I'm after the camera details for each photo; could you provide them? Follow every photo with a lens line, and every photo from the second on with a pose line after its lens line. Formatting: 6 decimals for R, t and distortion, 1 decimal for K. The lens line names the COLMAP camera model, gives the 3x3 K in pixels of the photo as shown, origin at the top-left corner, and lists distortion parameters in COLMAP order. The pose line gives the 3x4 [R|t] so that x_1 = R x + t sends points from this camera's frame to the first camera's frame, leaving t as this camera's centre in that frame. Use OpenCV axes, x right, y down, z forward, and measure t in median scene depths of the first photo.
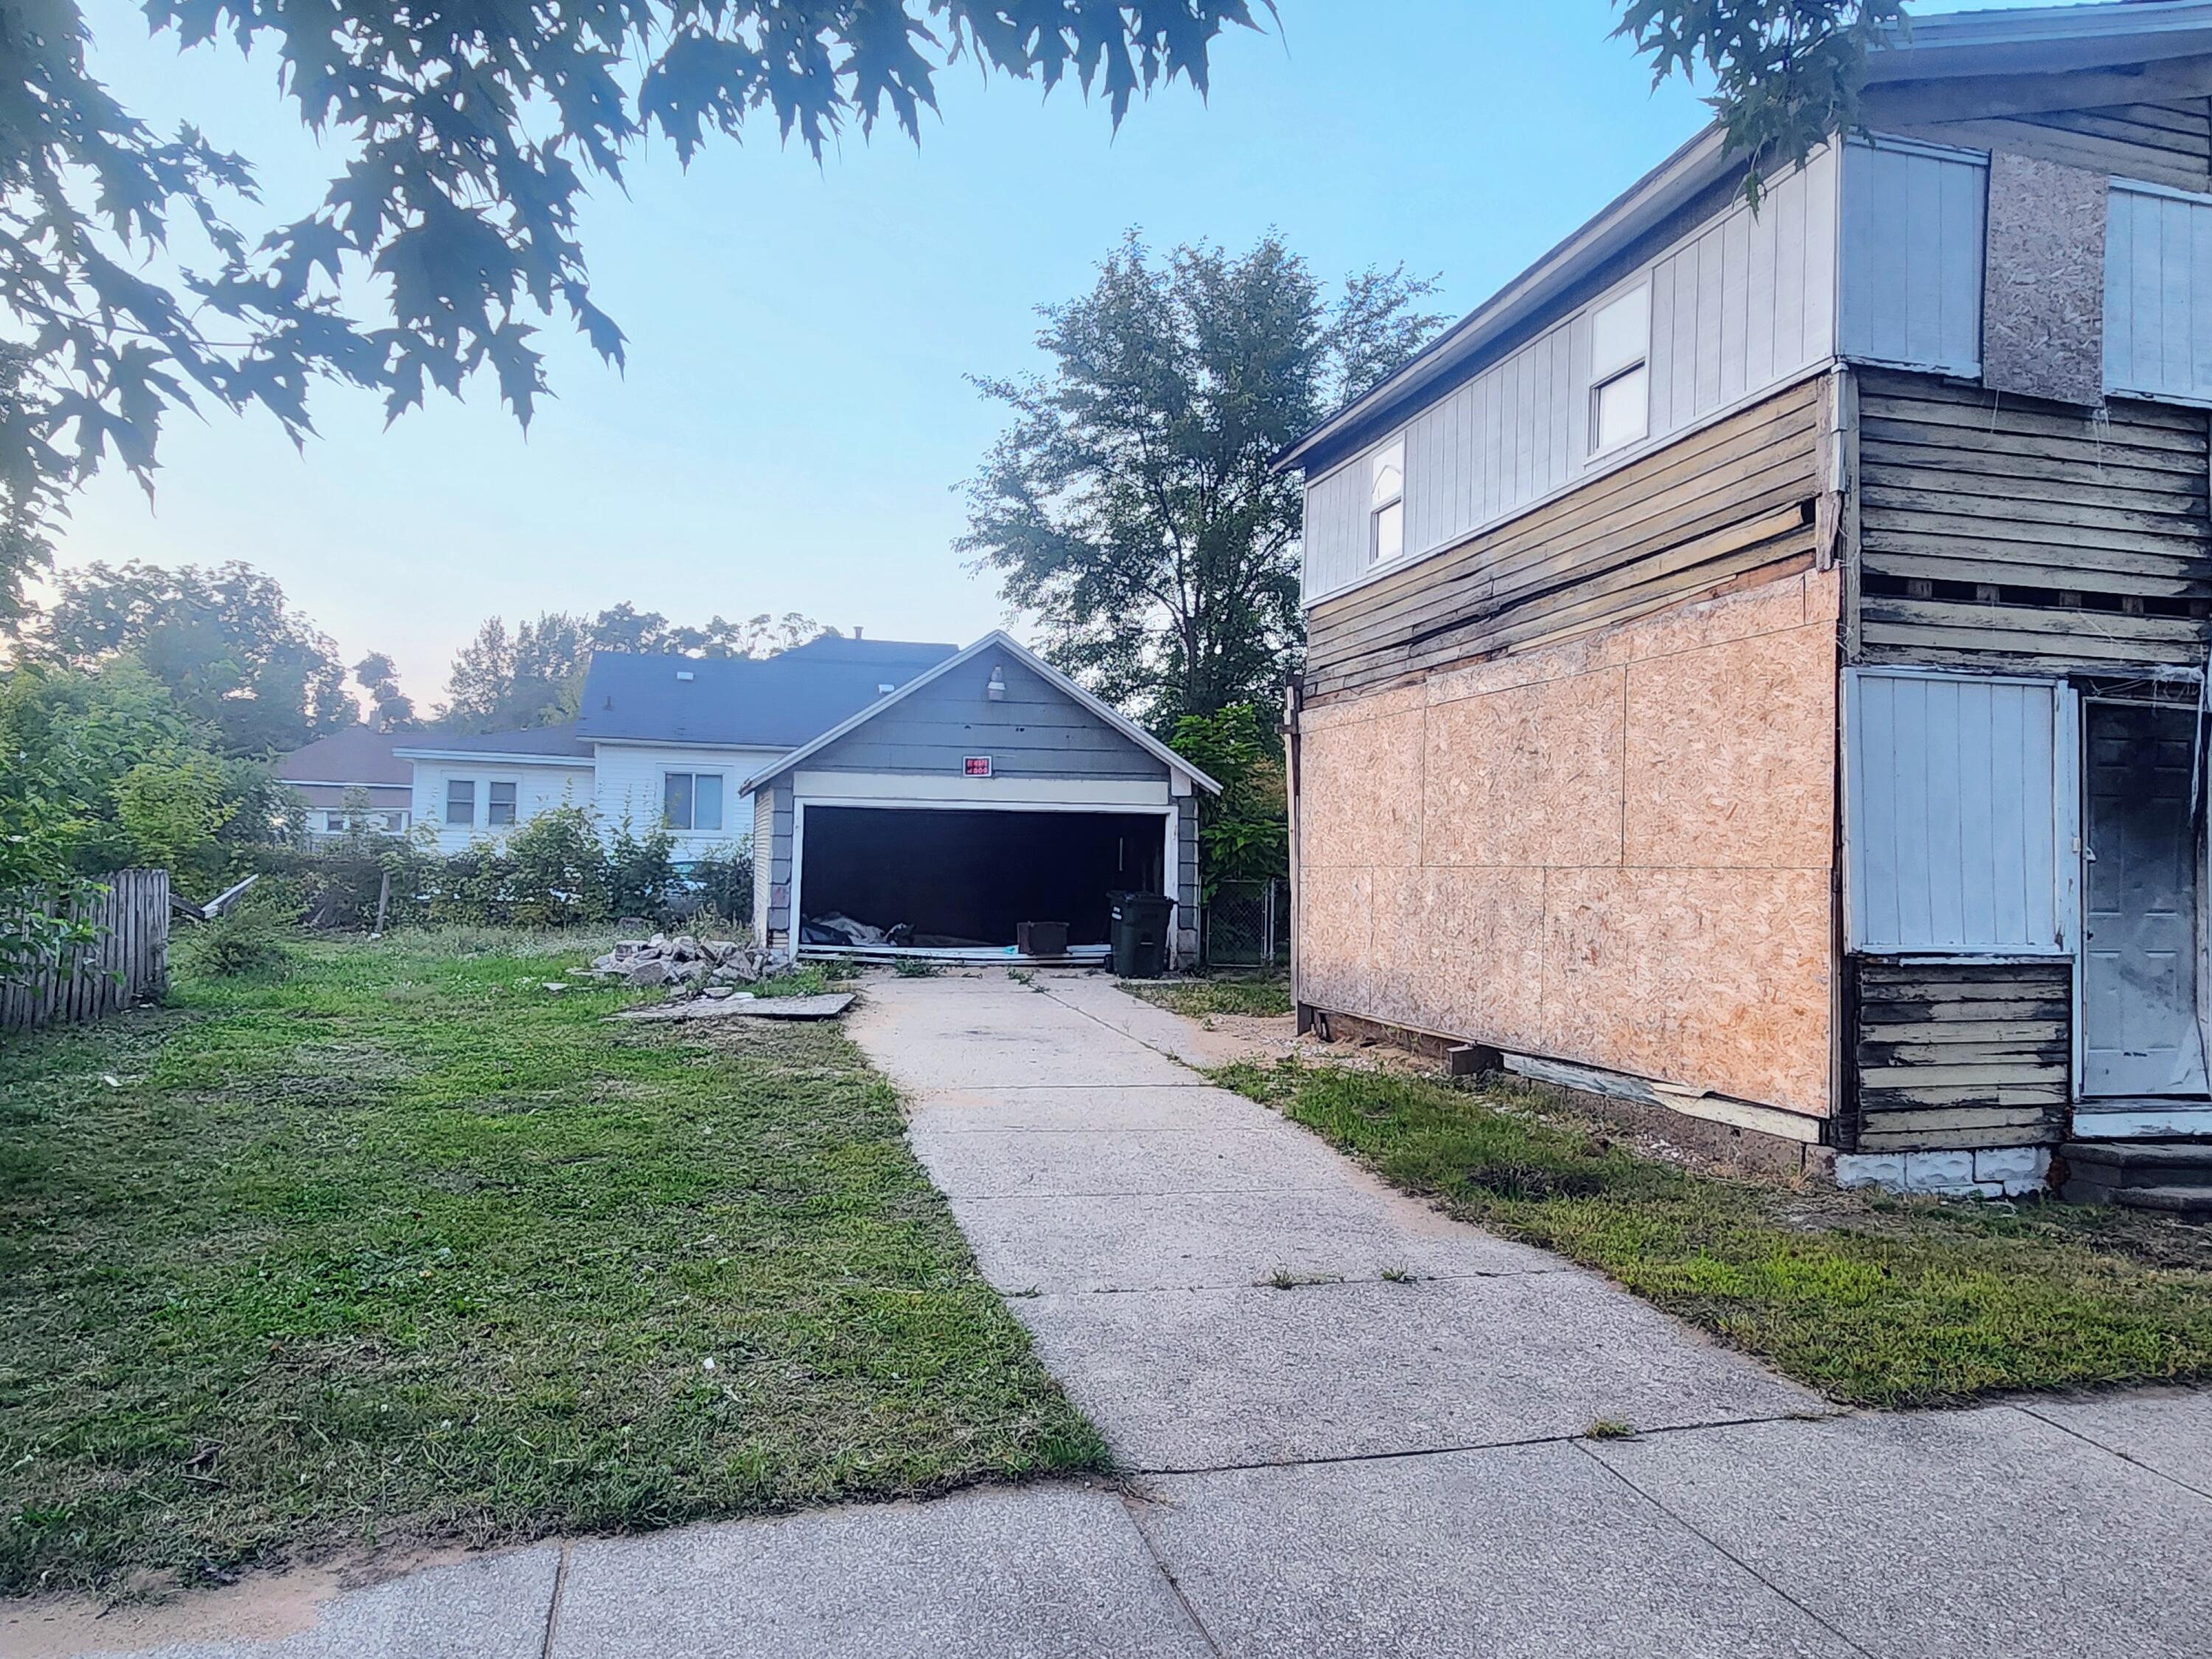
lens RADIAL K [[1436.6, 0, 1101.0], [0, 1436.6, 832.2], [0, 0, 1]] dist [0.000269, 0.003804]
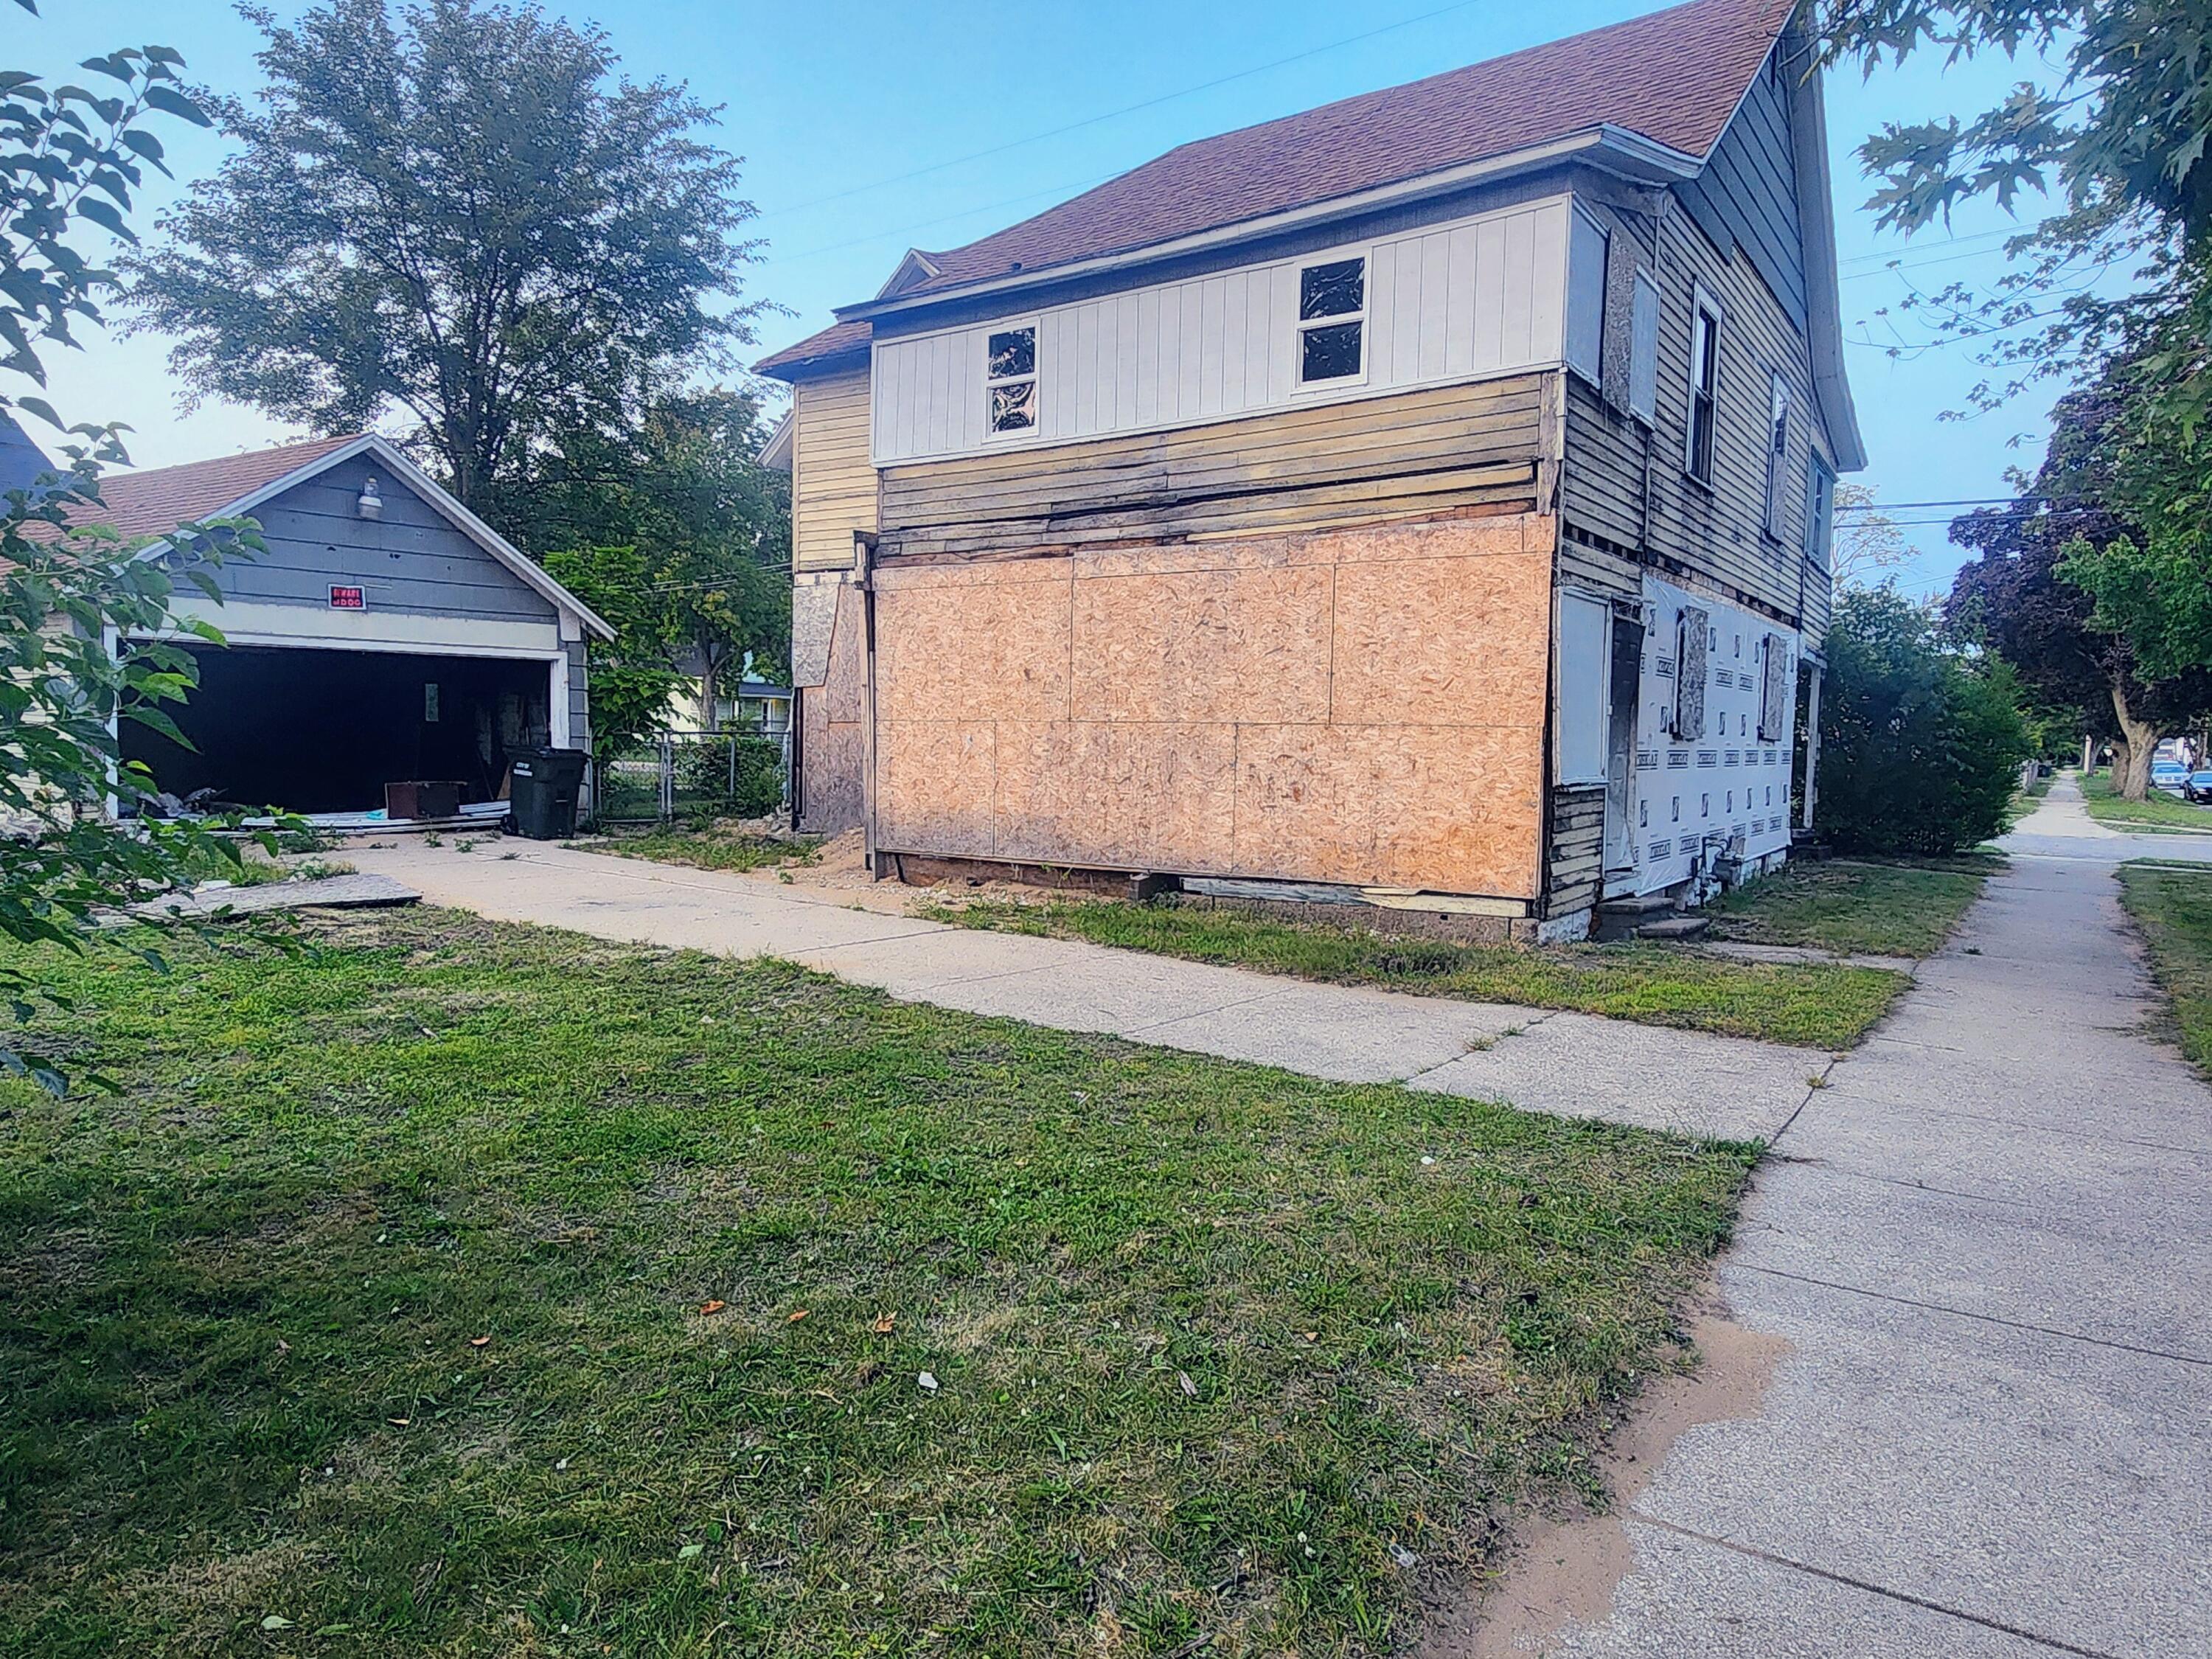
lens RADIAL K [[1436.6, 0, 1093.1], [0, 1436.6, 834.8], [0, 0, 1]] dist [0.000269, 0.003804]
pose [[0.764110, -0.053076, 0.642899, -0.623246], [-0.018428, 0.994407, 0.103998, -0.007043], [-0.644823, -0.091314, 0.758858, 0.154178]]
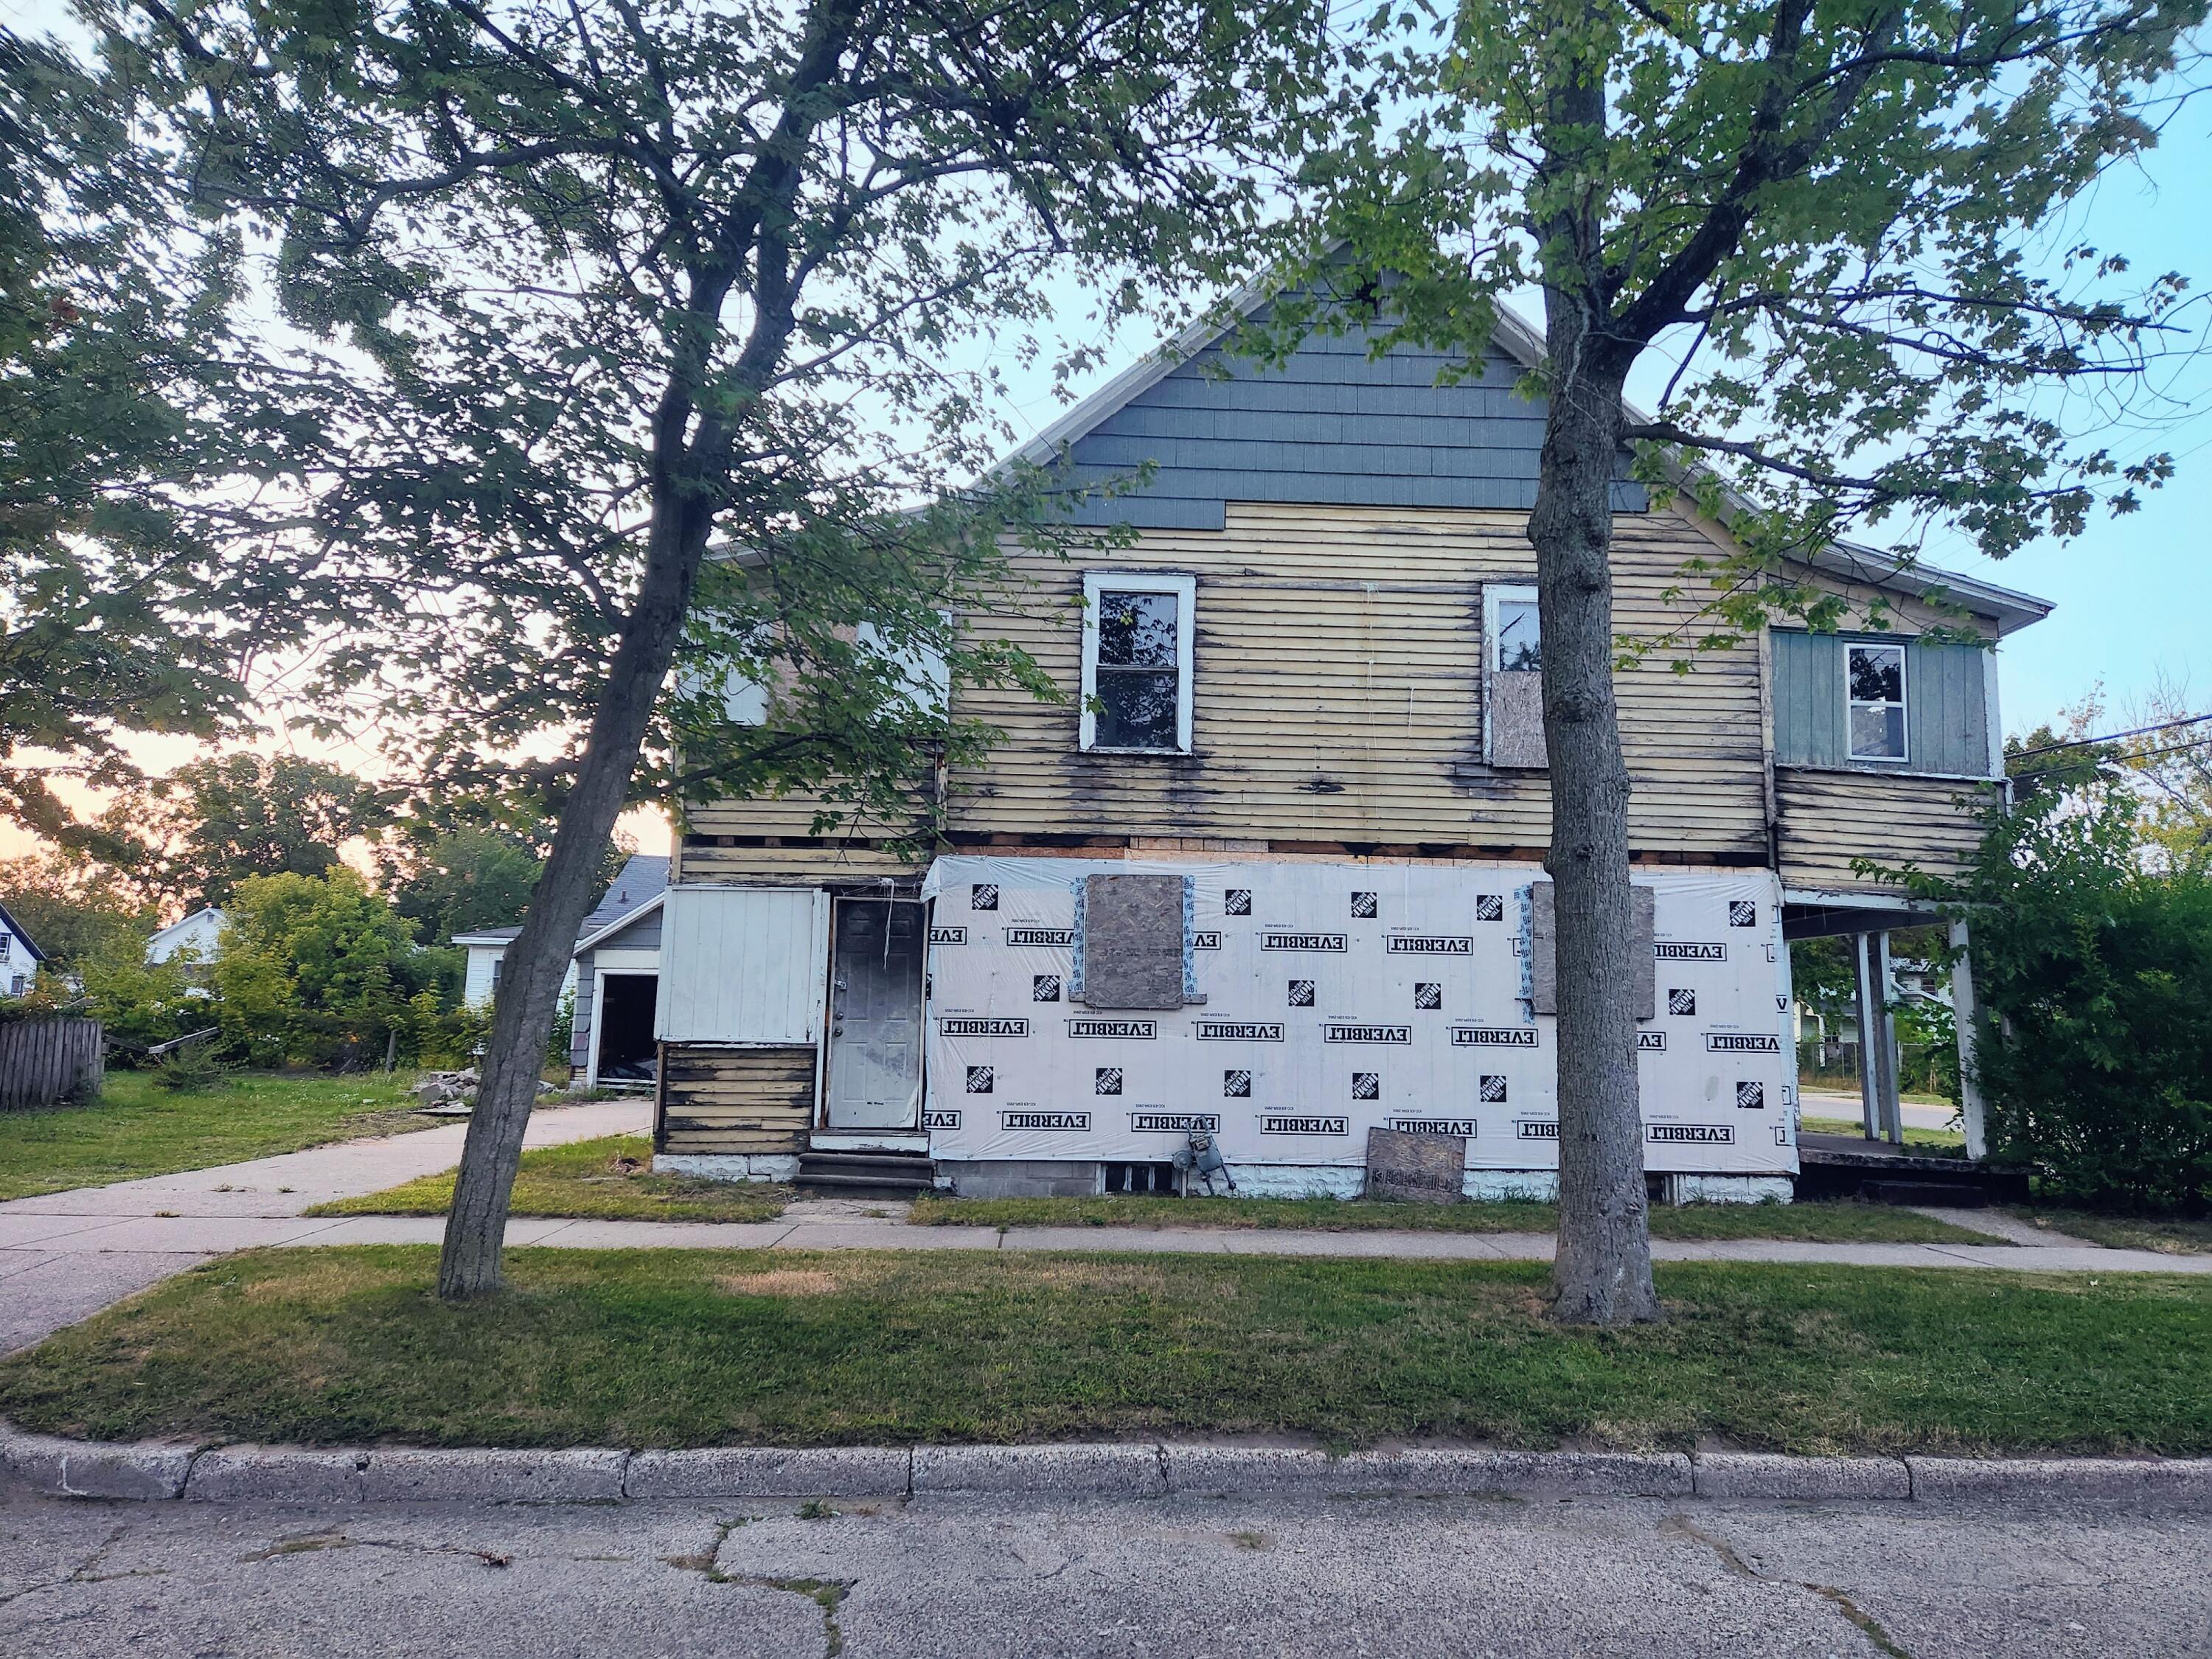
lens RADIAL K [[1459.5, 0, 1107.9], [0, 1459.5, 835.3], [0, 0, 1]] dist [0.079543, -0.011217]
pose [[0.976222, -0.033017, -0.214244, 1.202391], [0.008018, 0.993156, -0.116524, 0.037470], [0.216625, 0.112035, 0.969805, -0.588566]]
